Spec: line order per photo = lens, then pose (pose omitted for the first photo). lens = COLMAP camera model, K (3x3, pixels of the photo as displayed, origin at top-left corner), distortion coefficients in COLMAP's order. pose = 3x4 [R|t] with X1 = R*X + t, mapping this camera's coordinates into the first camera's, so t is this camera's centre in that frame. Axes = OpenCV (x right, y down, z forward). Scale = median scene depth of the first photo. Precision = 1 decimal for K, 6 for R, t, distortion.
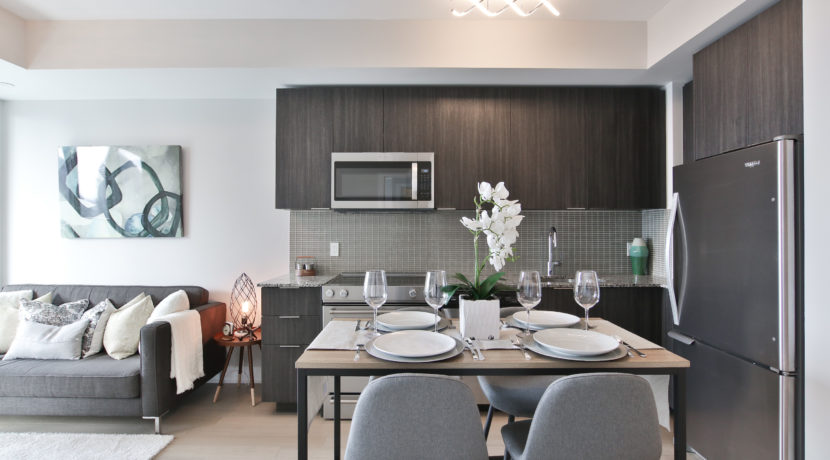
lens RADIAL K [[394.5, 0, 411.4], [0, 394.5, 228.4], [0, 0, 1]] dist [-0.020191, -0.000236]
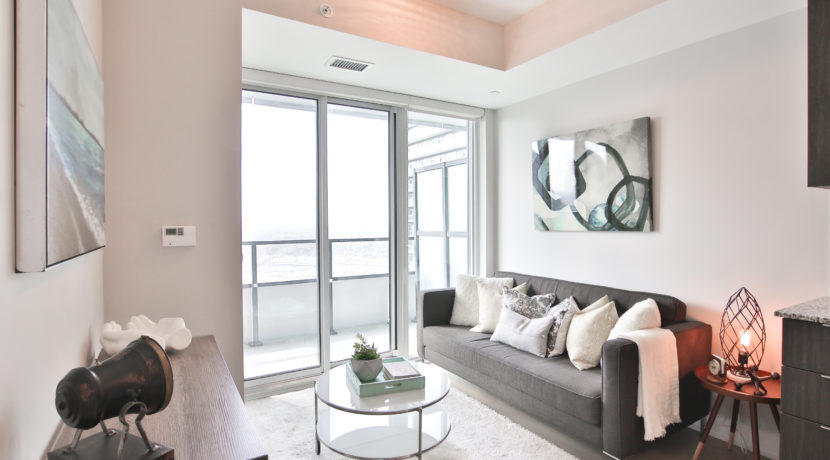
lens RADIAL K [[421.7, 0, 425.7], [0, 421.7, 223.8], [0, 0, 1]] dist [-0.015781, 0.002680]
pose [[0.528143, 0.002889, -0.849150, -0.110849], [0.003500, 0.999978, 0.005579, 0.000131], [0.849148, -0.005919, 0.528122, 0.172363]]
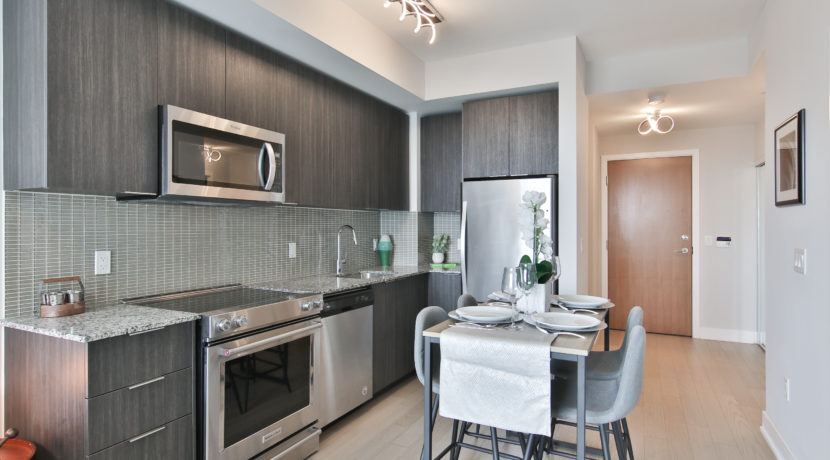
lens RADIAL K [[460.6, 0, 416.3], [0, 460.6, 224.2], [0, 0, 1]] dist [-0.008597, 0.002089]
pose [[0.459086, 0.005263, 0.888376, -0.626966], [-0.007643, 0.999969, -0.001974, -0.005382], [-0.888359, -0.005884, 0.459112, 0.302680]]
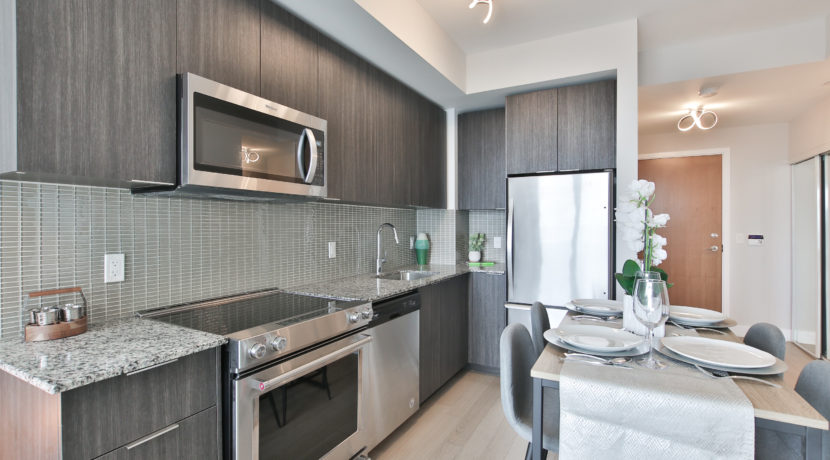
lens RADIAL K [[394.5, 0, 417.2], [0, 394.5, 224.9], [0, 0, 1]] dist [-0.020191, -0.000236]
pose [[0.479651, 0.000678, 0.877459, -0.468428], [-0.007050, 0.999970, 0.003081, -0.003600], [-0.877431, -0.007664, 0.479642, 0.480779]]
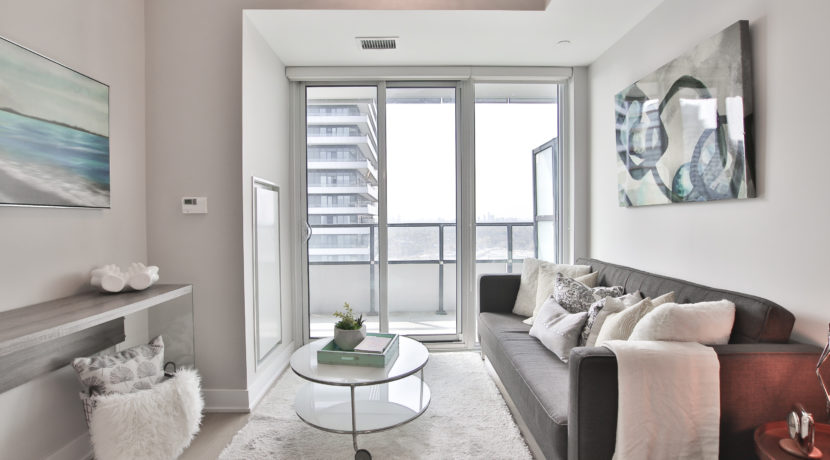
lens RADIAL K [[394.5, 0, 420.1], [0, 394.5, 224.3], [0, 0, 1]] dist [-0.020191, -0.000236]
pose [[0.026352, 0.012664, -0.999573, -0.096566], [0.007511, 0.999889, 0.012866, 0.049665], [0.999625, -0.007847, 0.026253, 0.591971]]
